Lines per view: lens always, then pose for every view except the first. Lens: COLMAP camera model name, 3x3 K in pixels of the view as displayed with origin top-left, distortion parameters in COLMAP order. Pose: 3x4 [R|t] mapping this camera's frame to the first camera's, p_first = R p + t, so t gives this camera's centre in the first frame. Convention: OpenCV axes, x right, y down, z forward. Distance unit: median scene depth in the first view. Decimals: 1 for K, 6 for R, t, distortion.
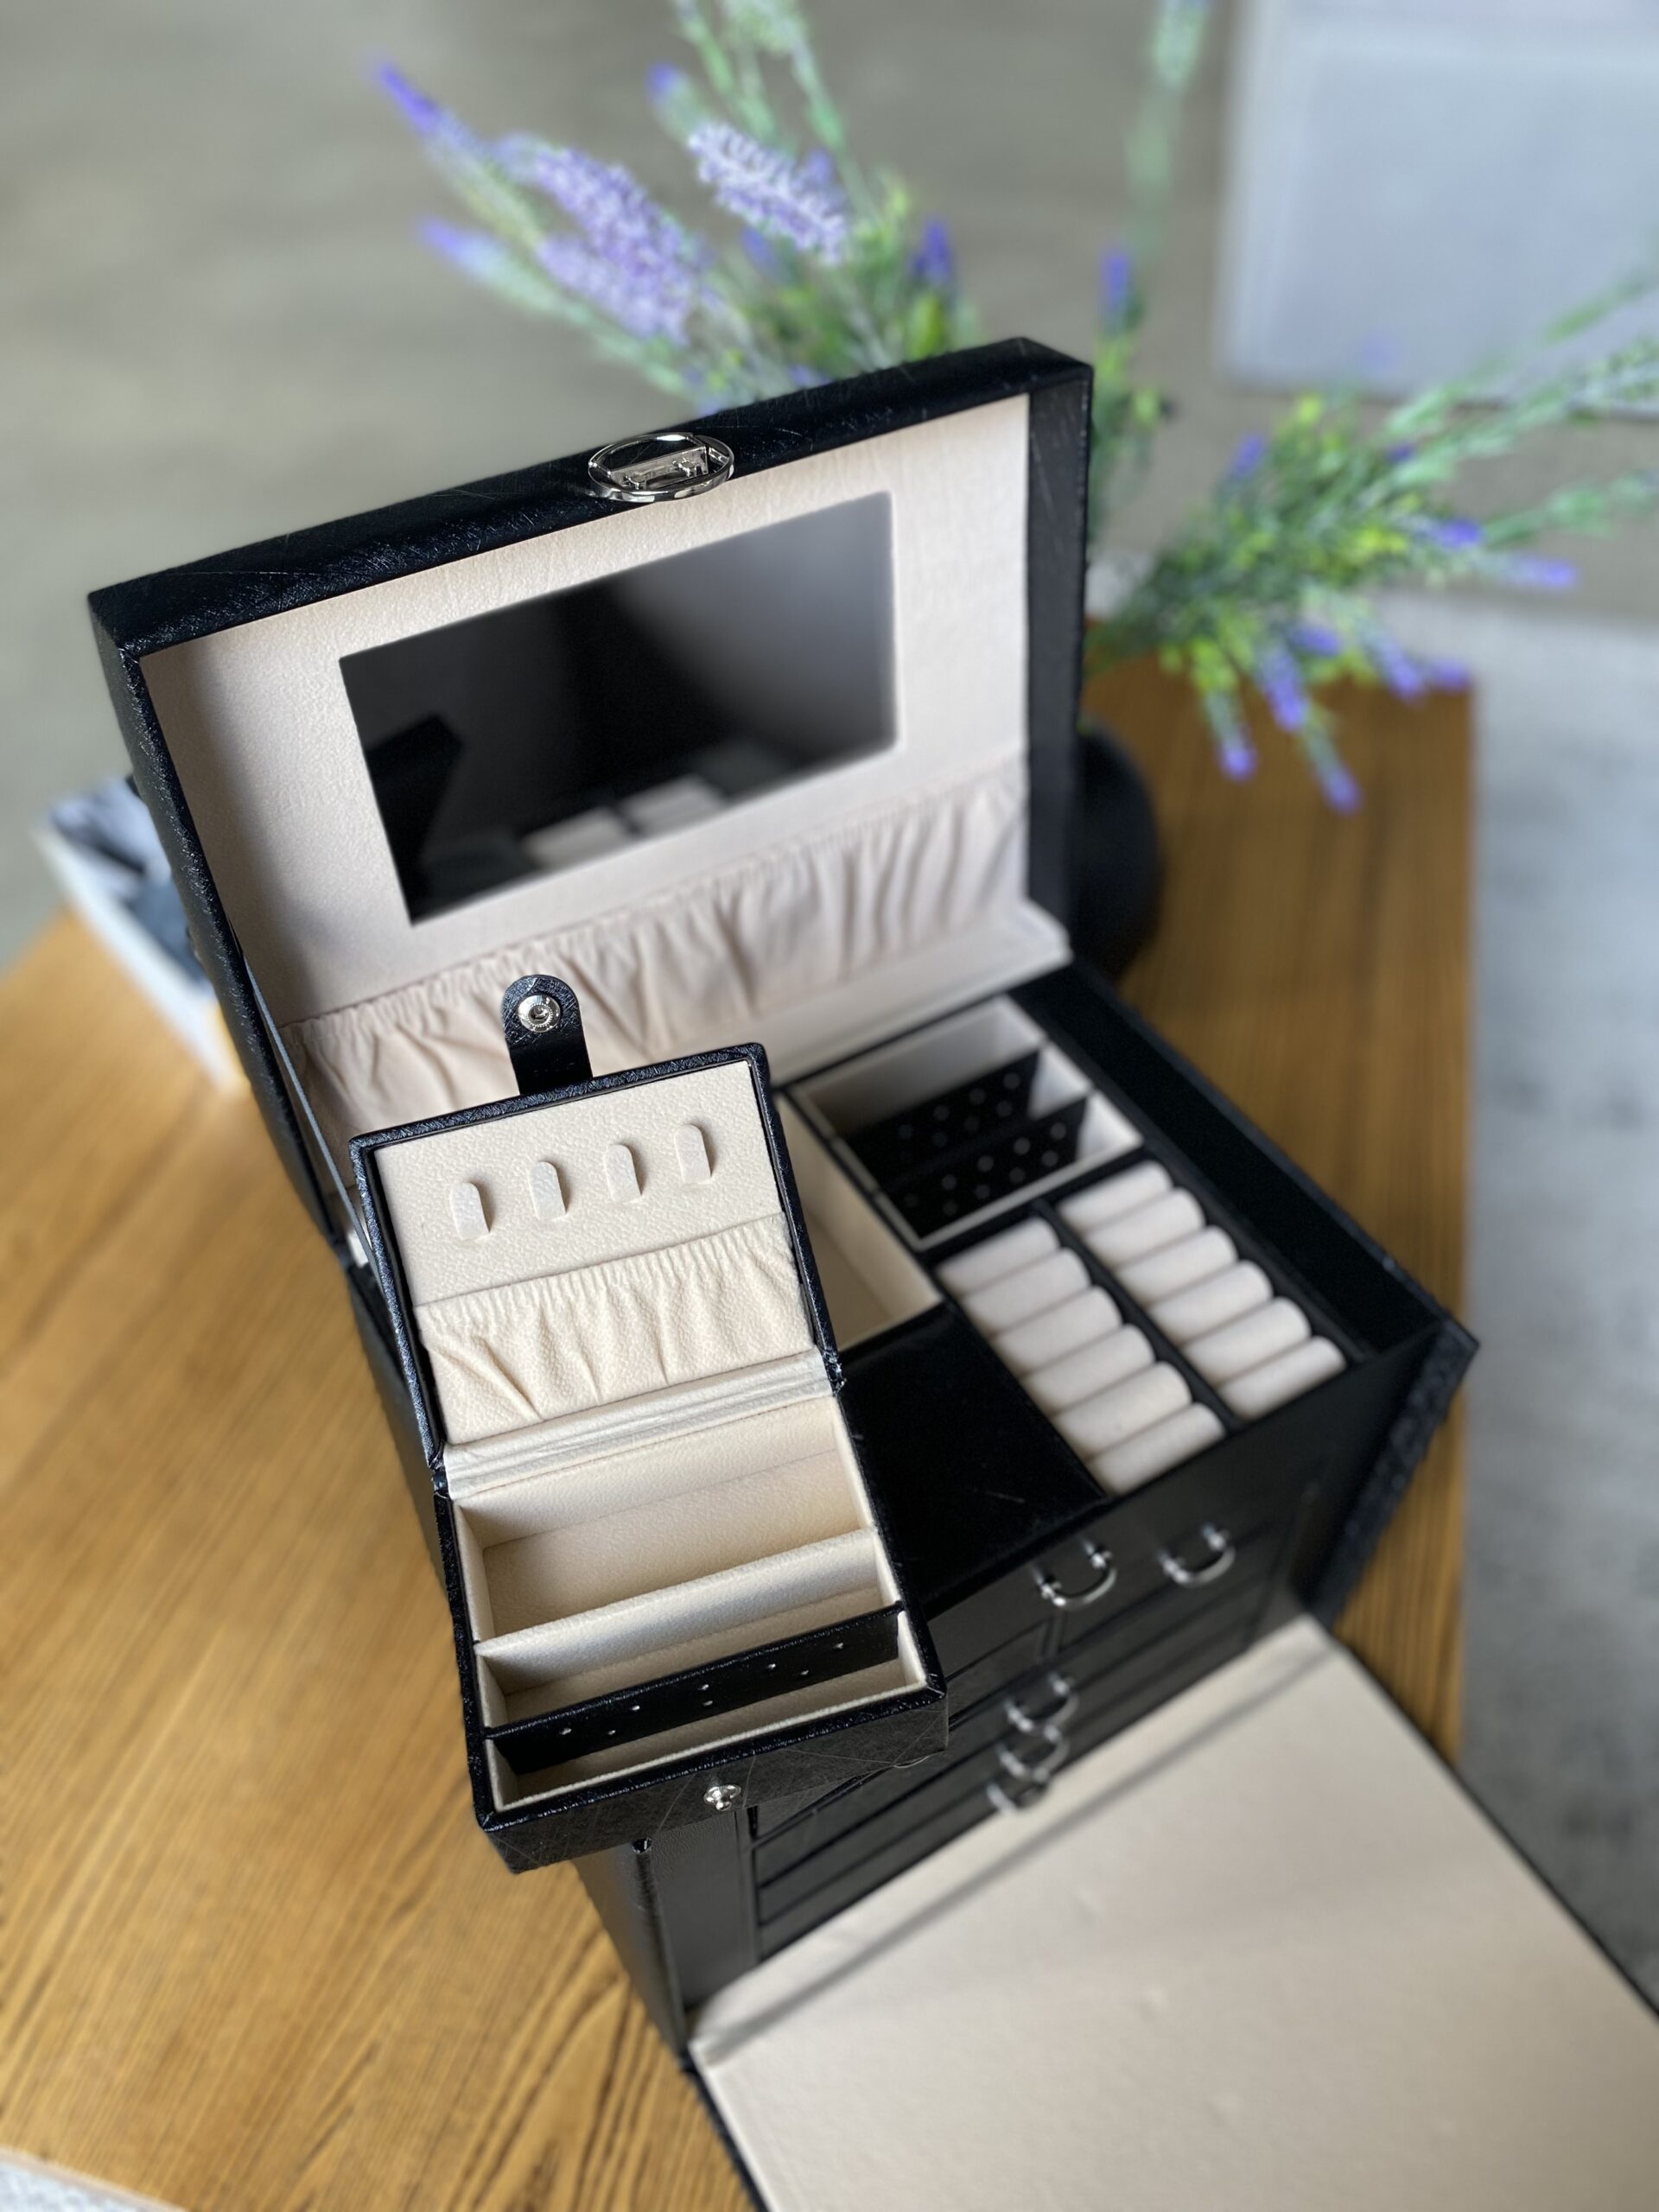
lens RADIAL K [[1719.6, 0, 823.0], [0, 1719.6, 1076.4], [0, 0, 1]] dist [0.003712, -0.009719]
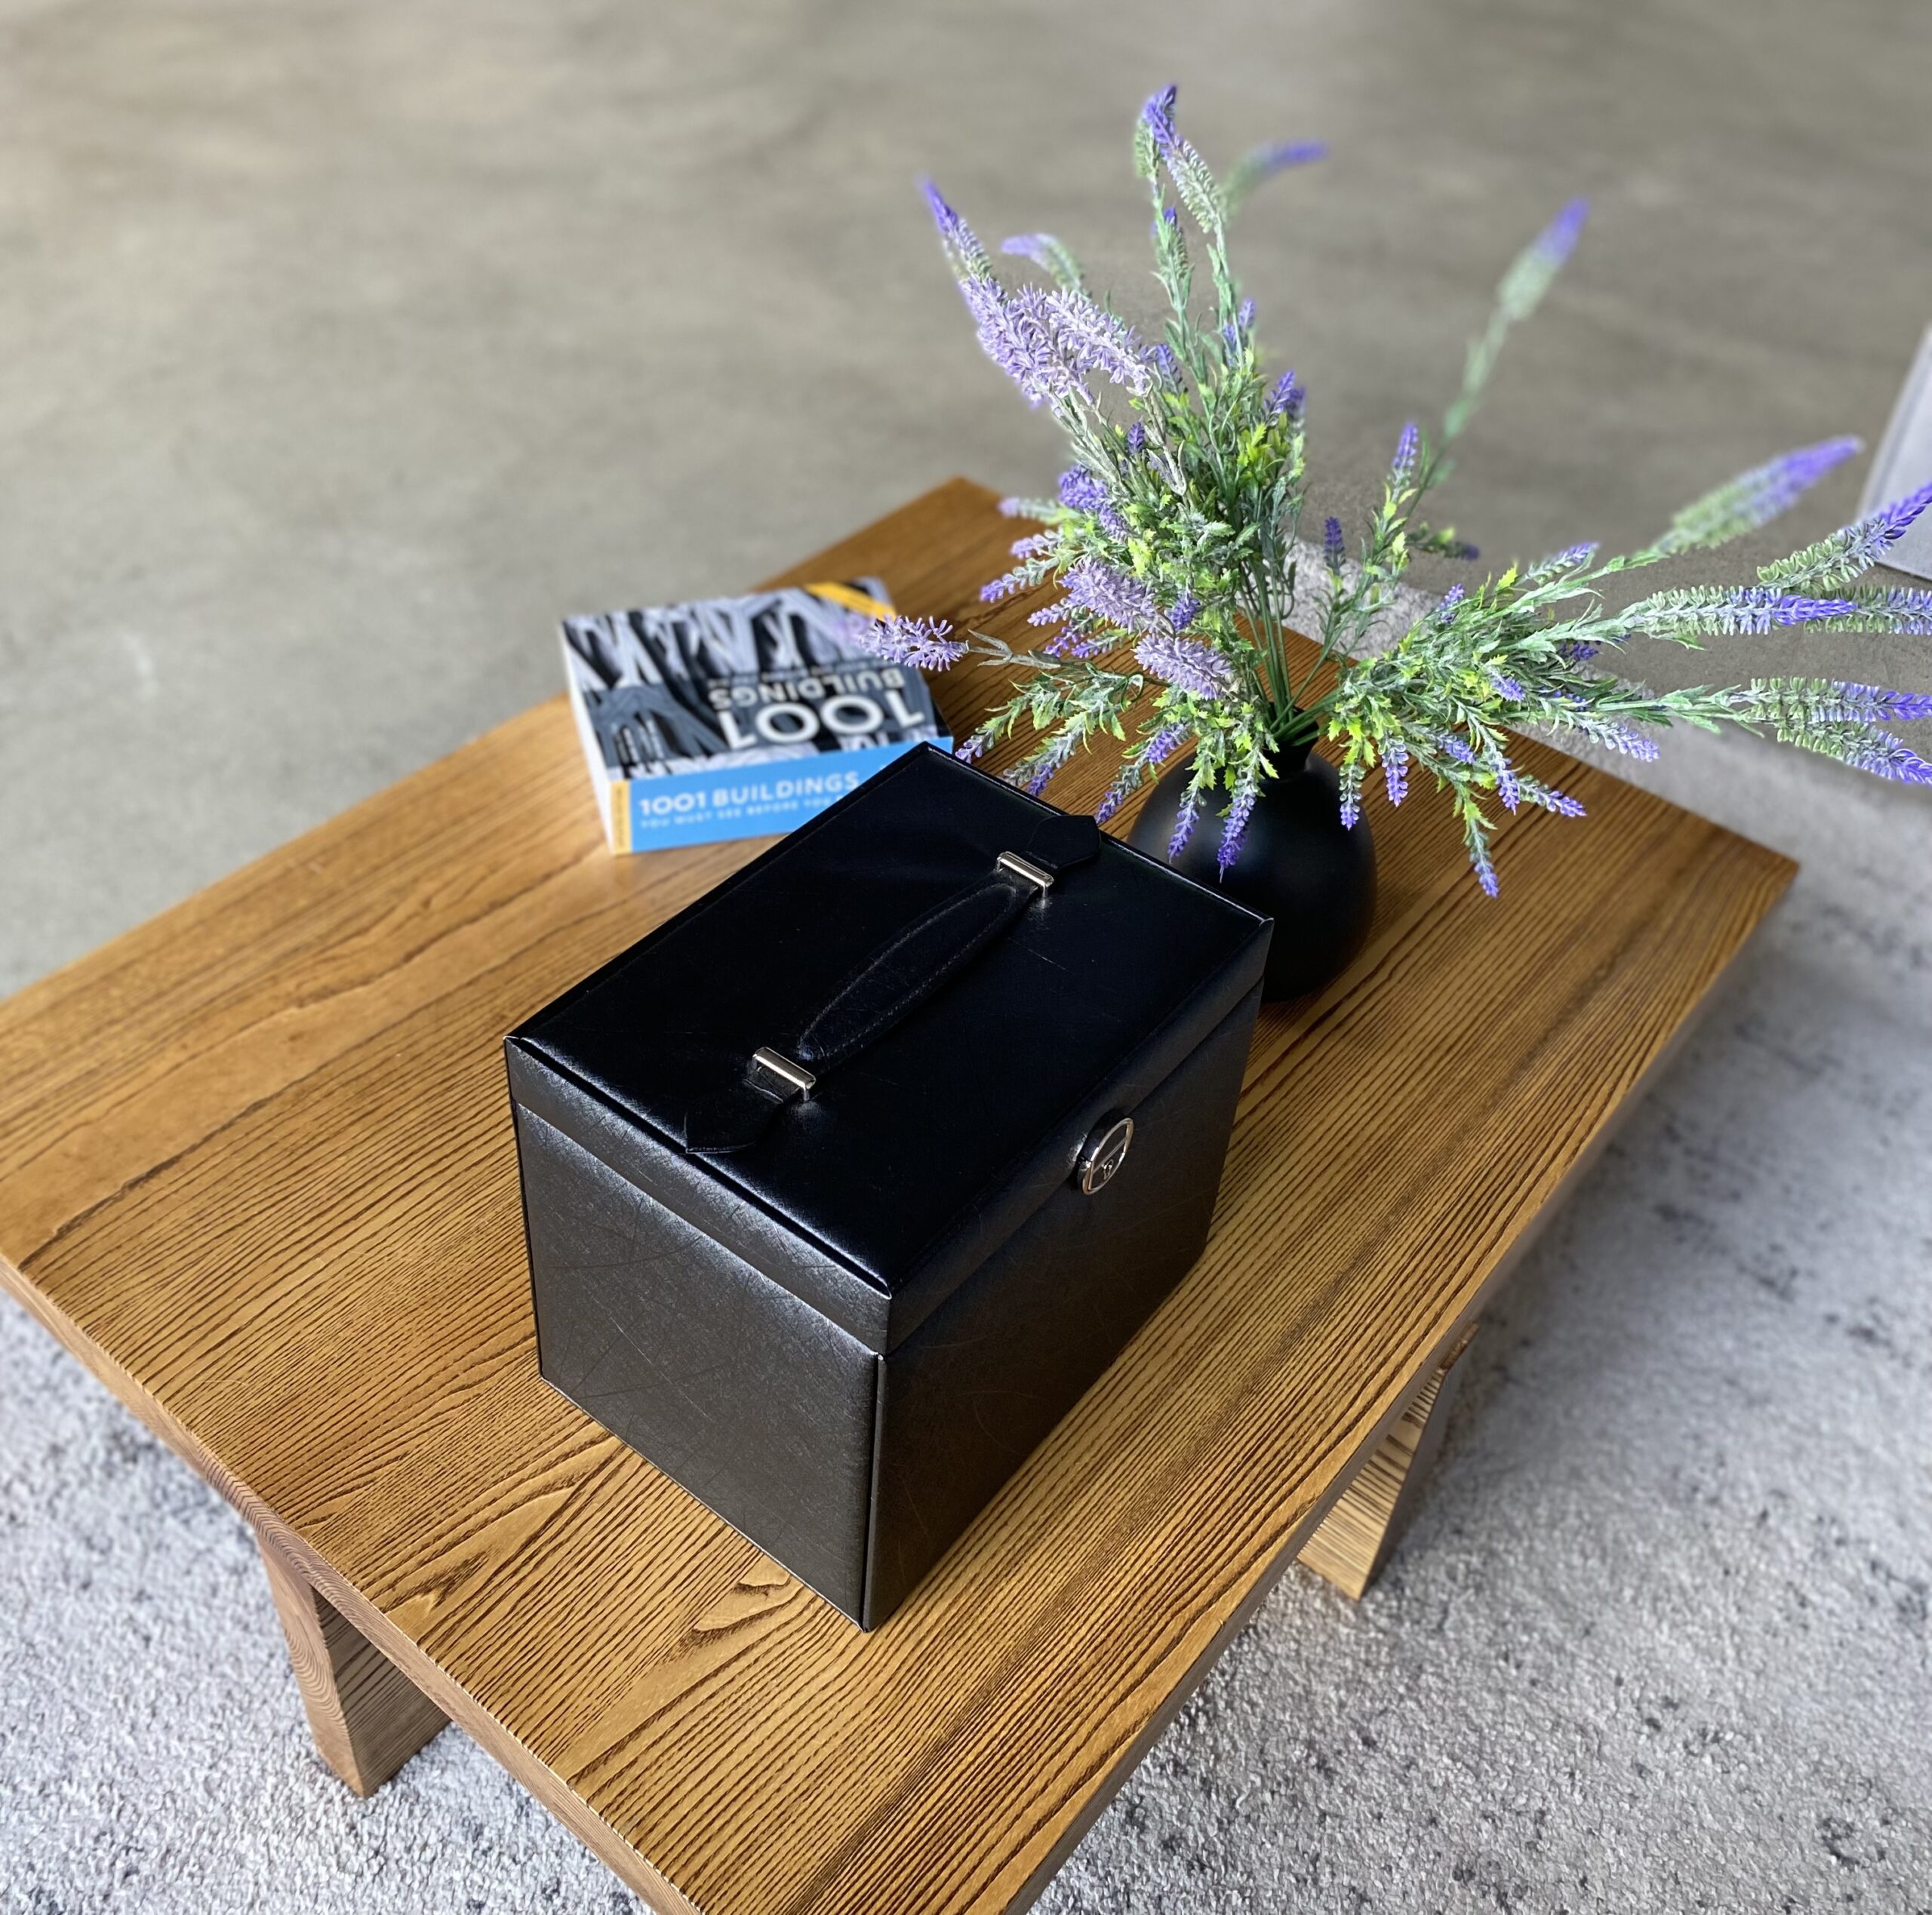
lens RADIAL K [[2000.6, 0, 966.1], [0, 2000.6, 846.0], [0, 0, 1]] dist [-0.001774, 0.000000]
pose [[0.916119, 0.296309, -0.270050, 0.471399], [-0.332904, 0.937579, -0.100599, 0.099699], [0.223385, 0.182061, 0.957577, -0.592637]]
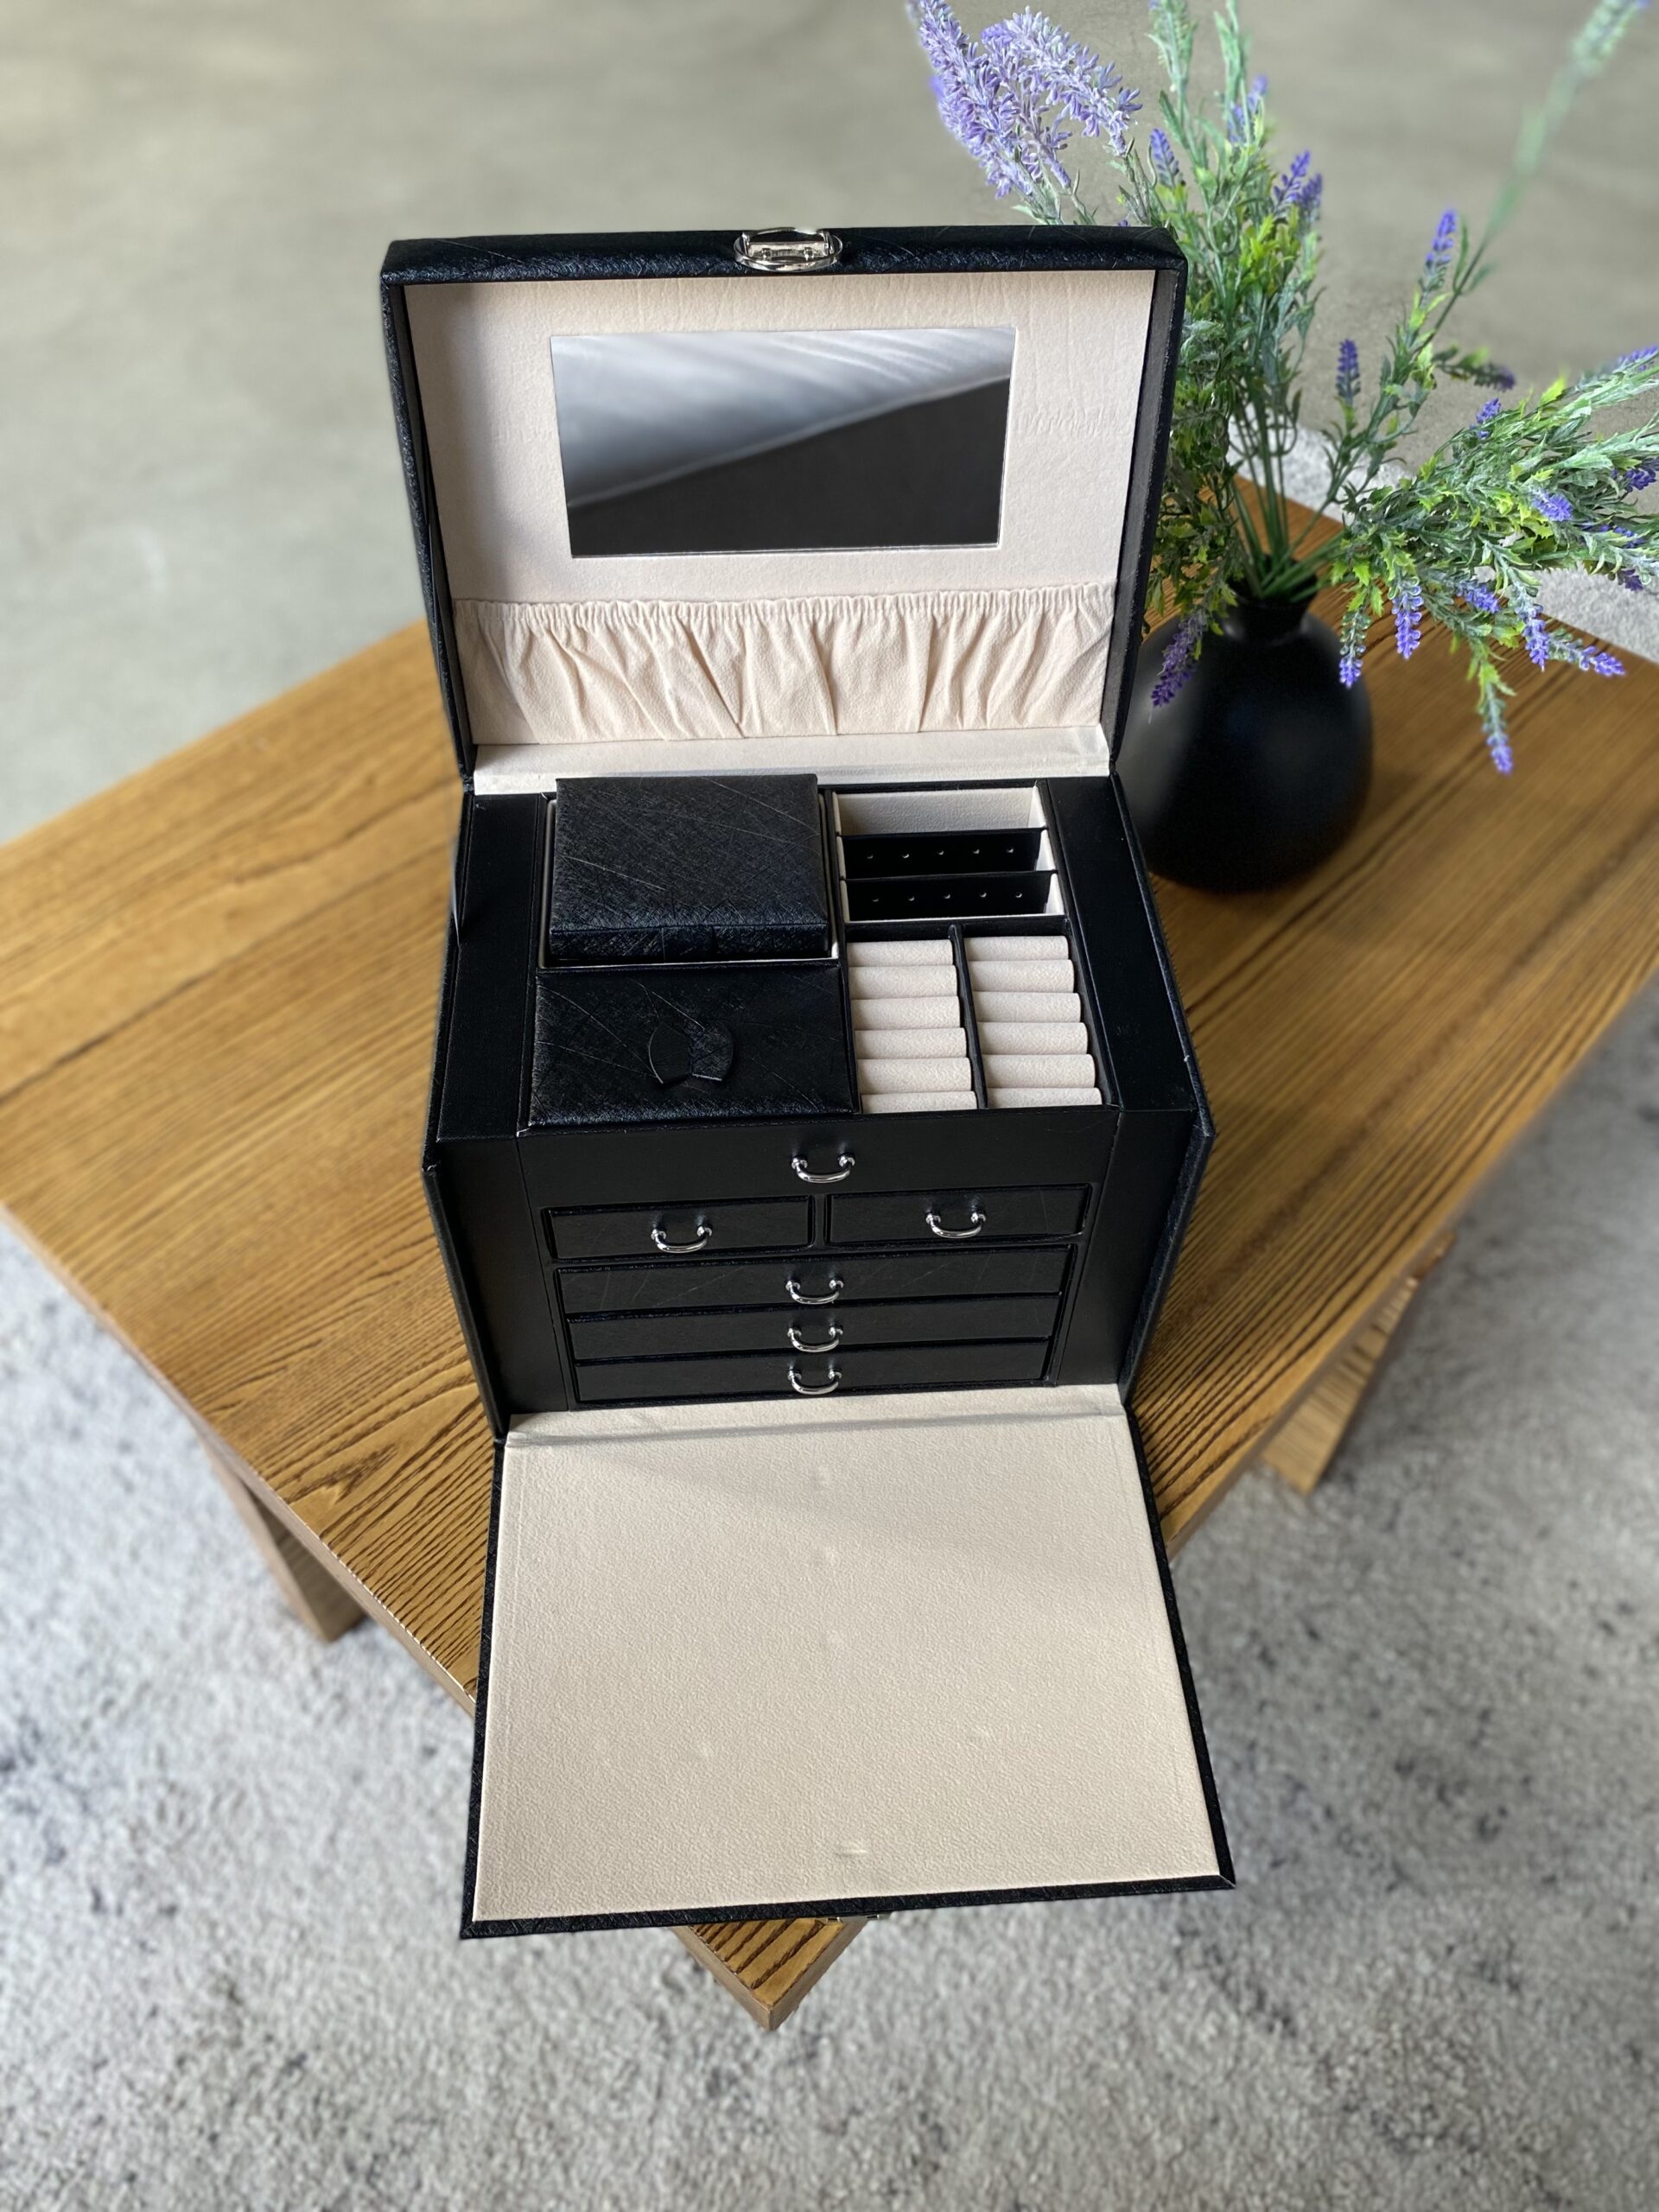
lens RADIAL K [[1719.6, 0, 827.5], [0, 1719.6, 1079.7], [0, 0, 1]] dist [0.003712, -0.009719]
pose [[0.887114, 0.357223, -0.292267, 0.439588], [-0.344422, 0.933891, 0.096028, 0.089364], [0.307249, 0.015476, 0.951503, -0.207573]]
